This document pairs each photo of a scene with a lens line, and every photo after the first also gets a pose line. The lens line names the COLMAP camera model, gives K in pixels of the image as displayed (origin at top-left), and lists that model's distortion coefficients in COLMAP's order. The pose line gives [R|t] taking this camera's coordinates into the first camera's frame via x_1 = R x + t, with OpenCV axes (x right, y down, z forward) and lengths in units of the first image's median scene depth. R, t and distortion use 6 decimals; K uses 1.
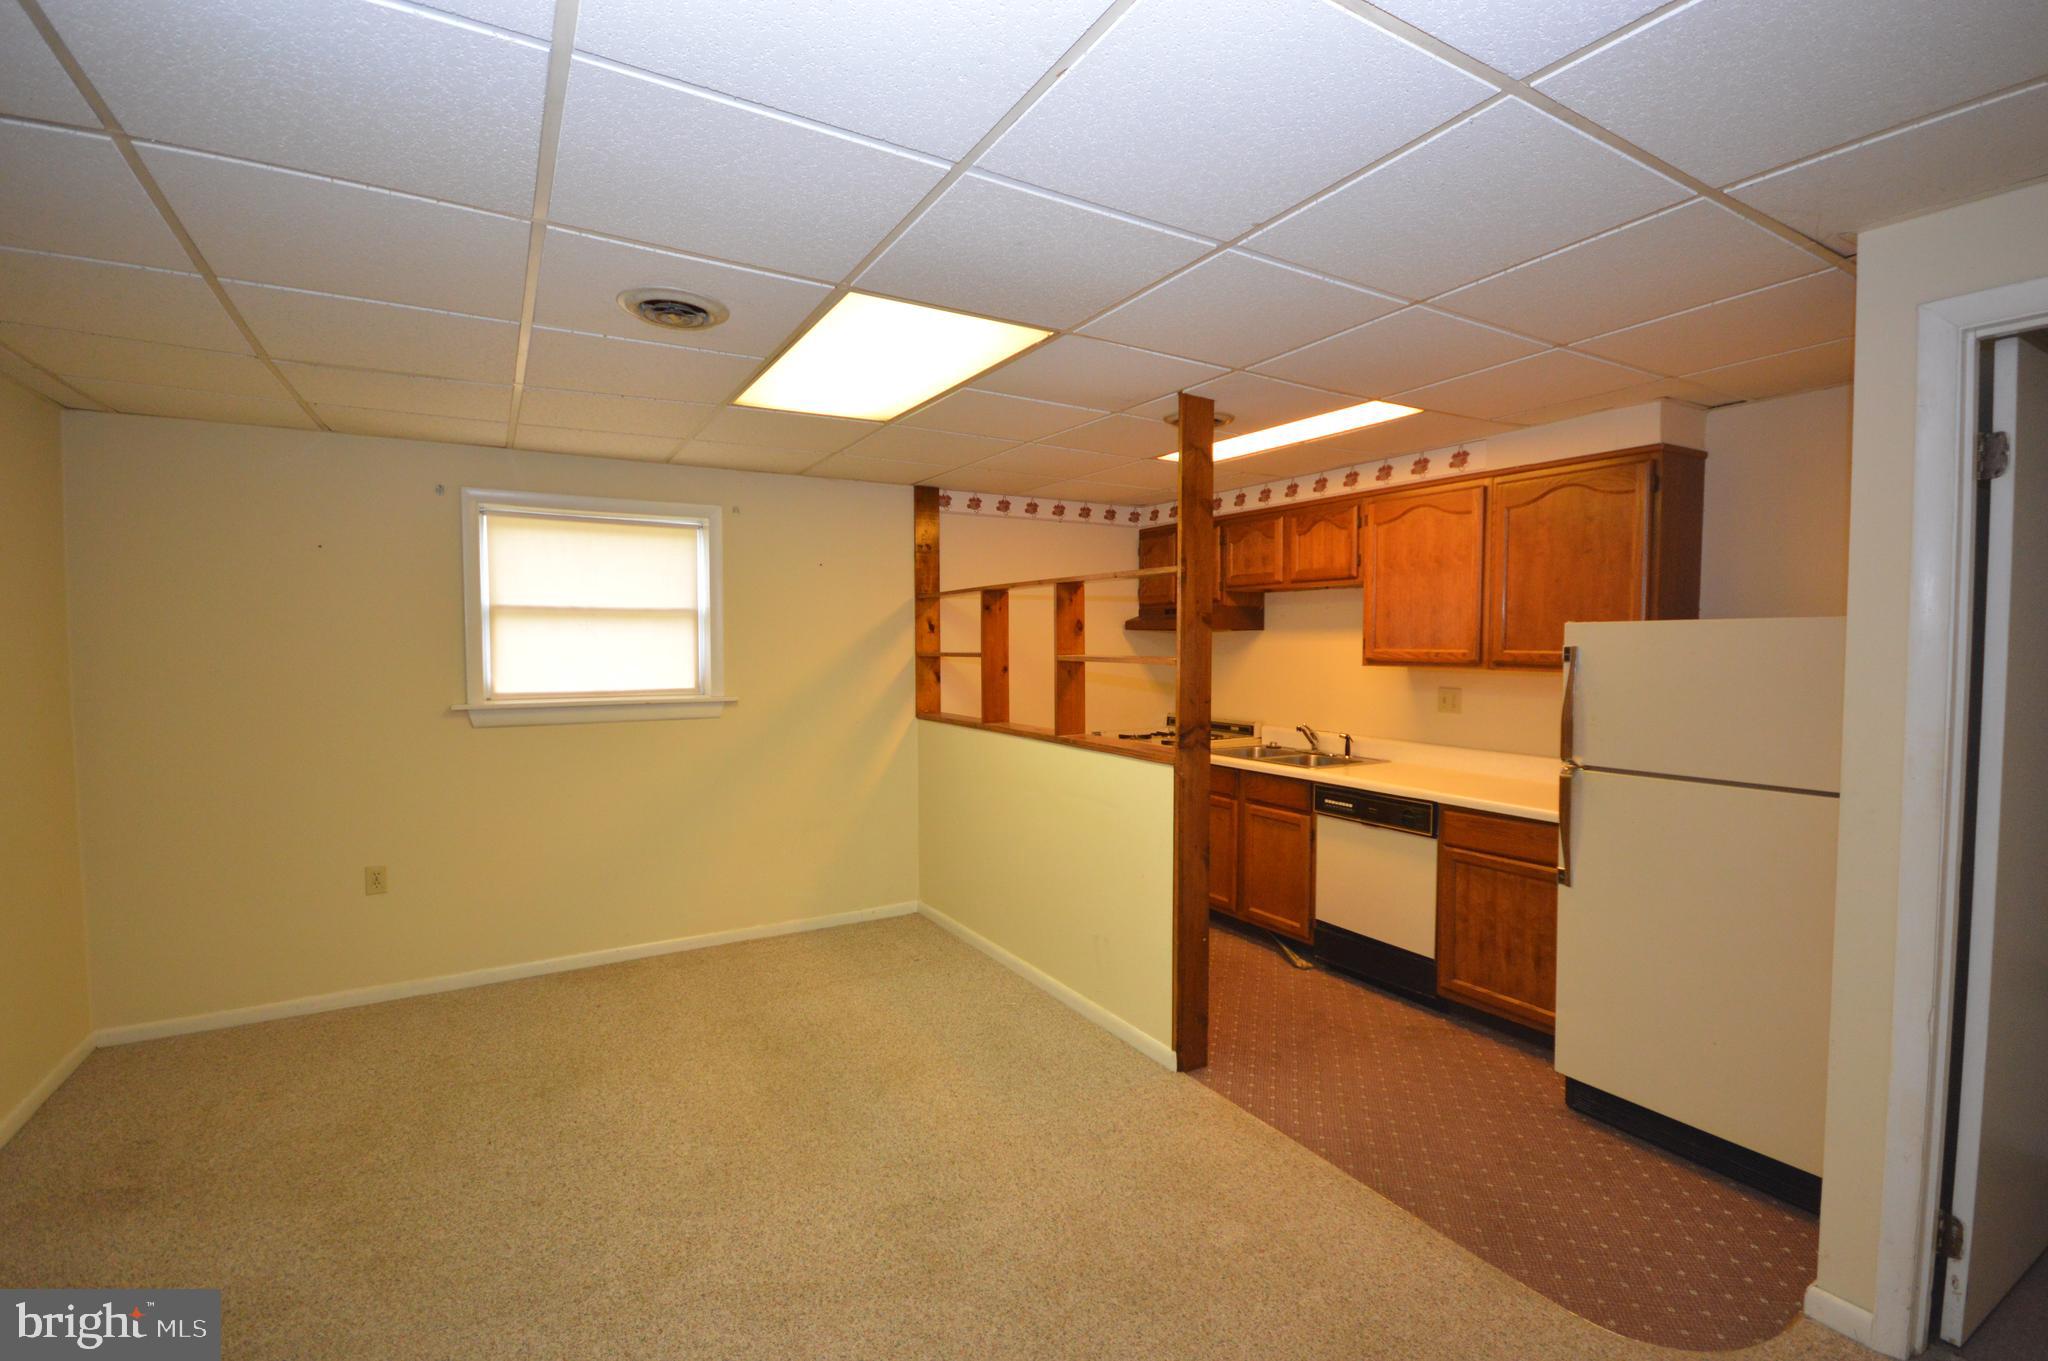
lens RADIAL K [[905.1, 0, 1042.0], [0, 905.1, 684.3], [0, 0, 1]] dist [0.013140, -0.011039]
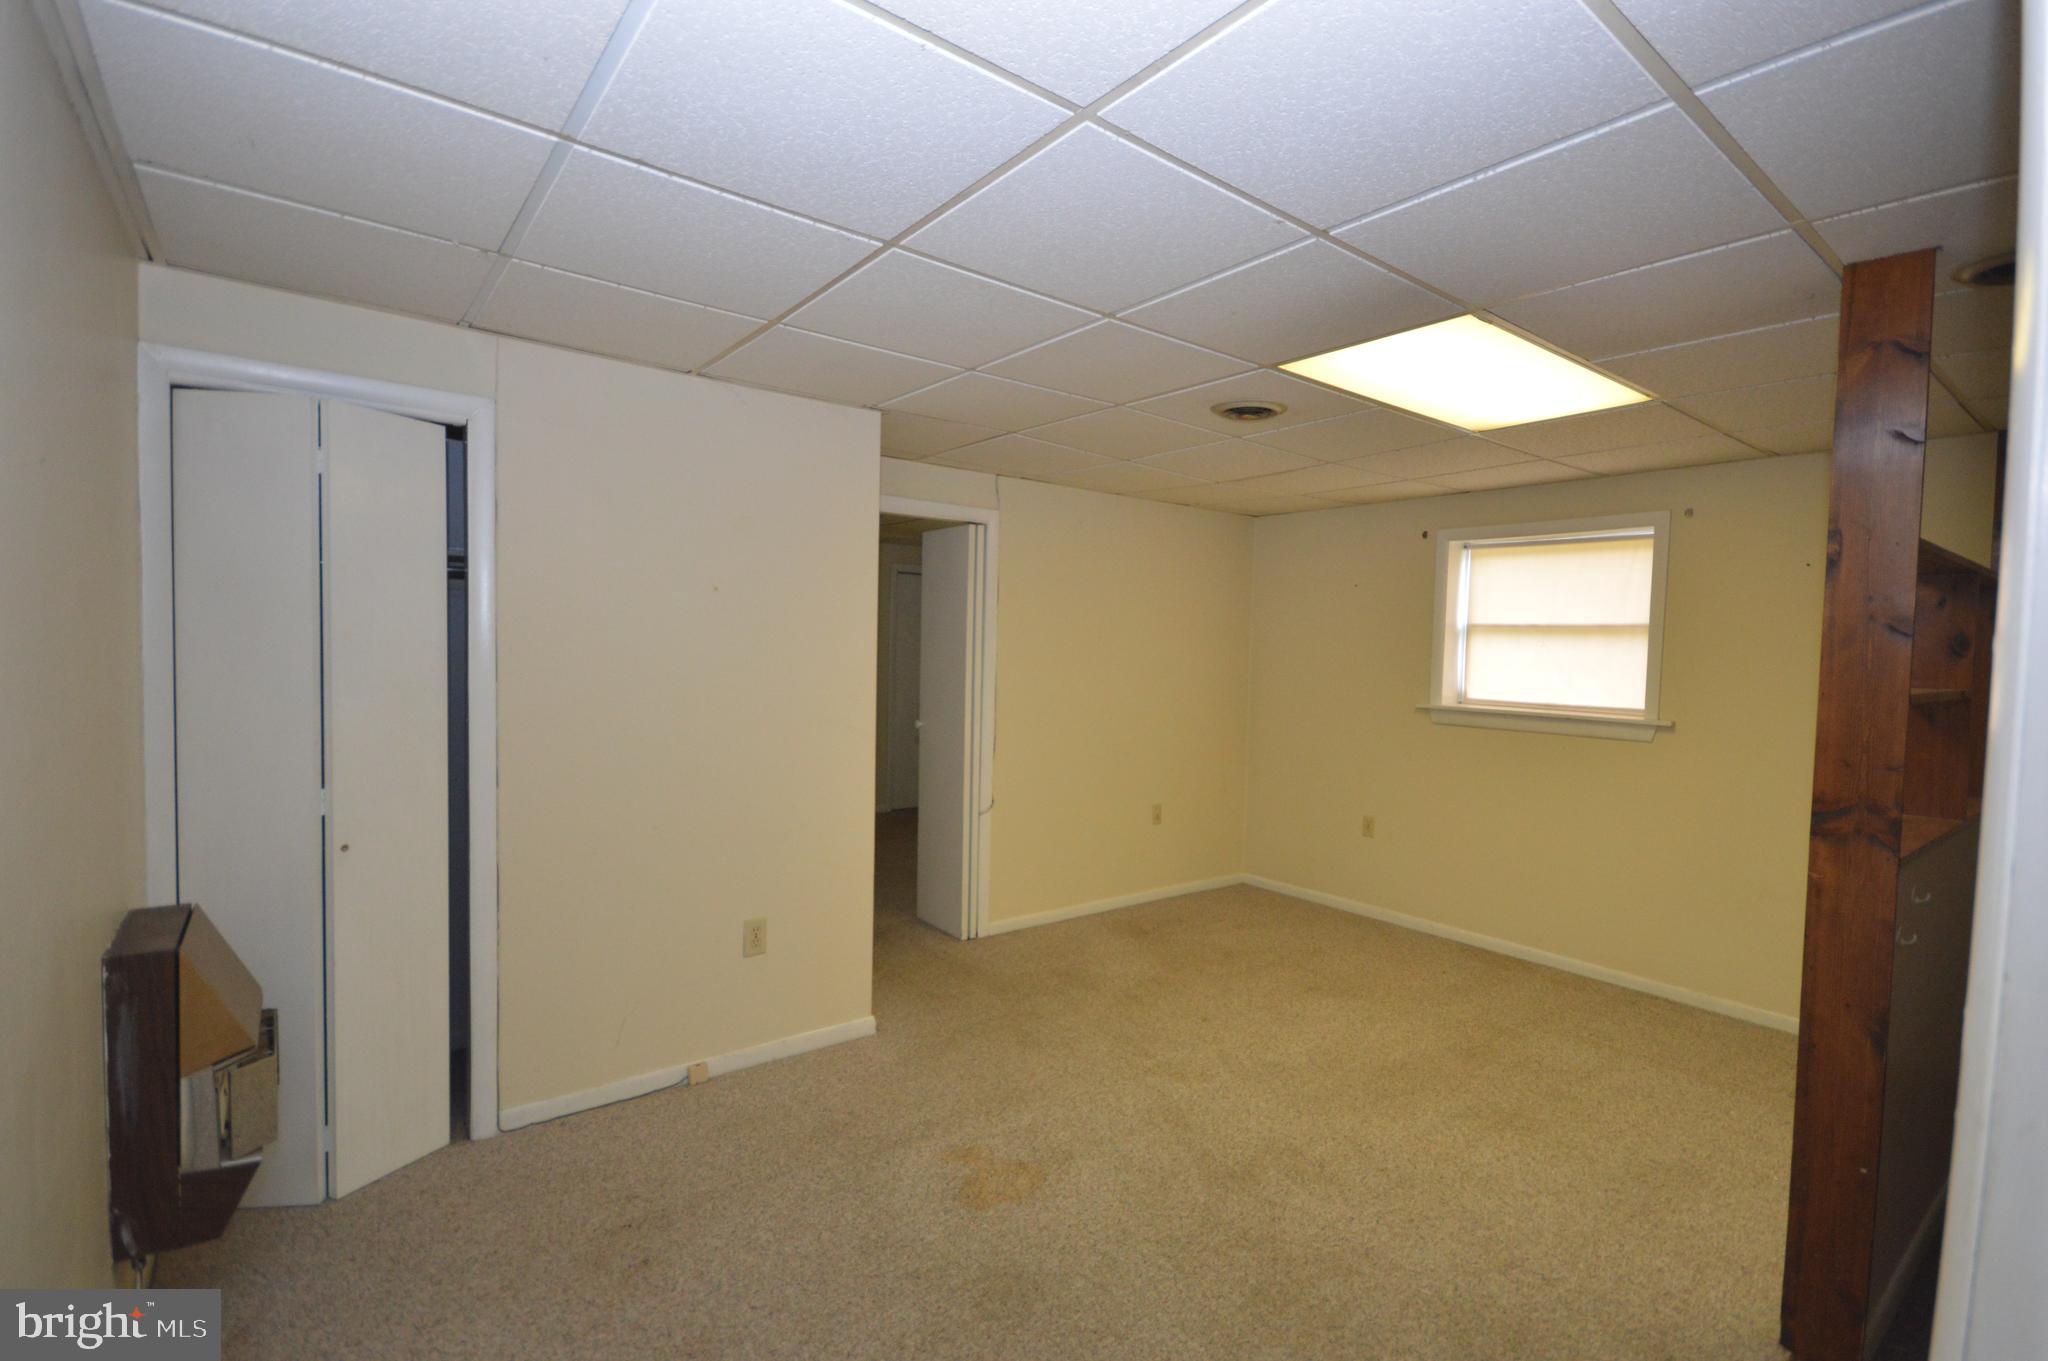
lens RADIAL K [[938.8, 0, 1031.0], [0, 938.8, 685.8], [0, 0, 1]] dist [0.001514, -0.000210]
pose [[0.108631, 0.045482, -0.993041, 0.583568], [-0.069415, 0.996861, 0.038063, -0.014466], [0.991656, 0.064797, 0.111447, 0.311061]]
